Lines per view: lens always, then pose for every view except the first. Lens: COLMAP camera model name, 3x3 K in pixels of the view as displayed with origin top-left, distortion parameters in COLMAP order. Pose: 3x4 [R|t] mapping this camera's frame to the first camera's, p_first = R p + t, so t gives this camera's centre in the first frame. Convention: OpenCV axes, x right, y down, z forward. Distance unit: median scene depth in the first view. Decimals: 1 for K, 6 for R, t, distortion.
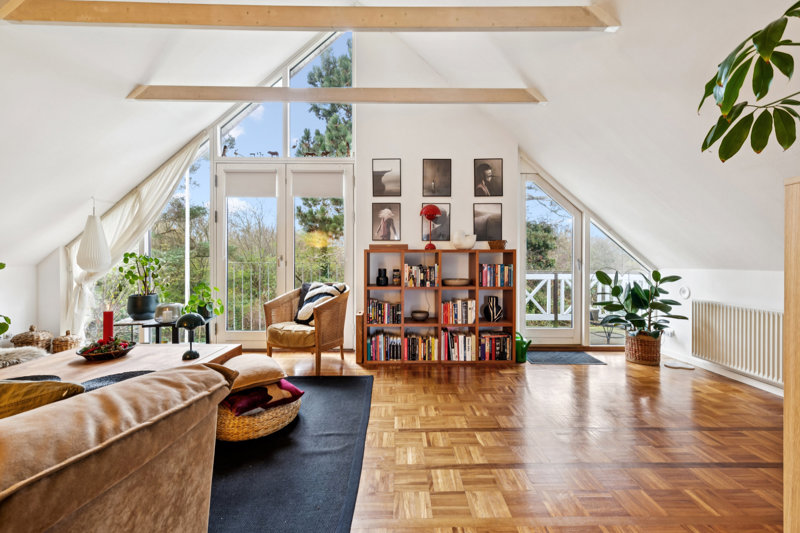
lens RADIAL K [[338.0, 0, 400.0], [0, 338.0, 266.5], [0, 0, 1]] dist [-0.000695, -0.000107]
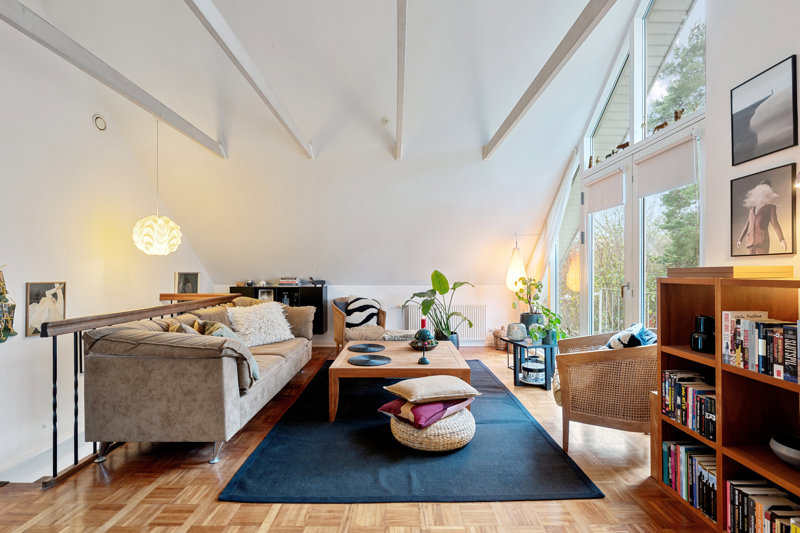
lens RADIAL K [[368.6, 0, 400.0], [0, 368.6, 266.5], [0, 0, 1]] dist [0.000911, 0.000234]
pose [[-0.022916, -0.012666, -0.999657, 0.506701], [-0.010047, 0.999872, -0.012438, -0.056103], [0.999687, 0.009758, -0.023040, 0.585134]]
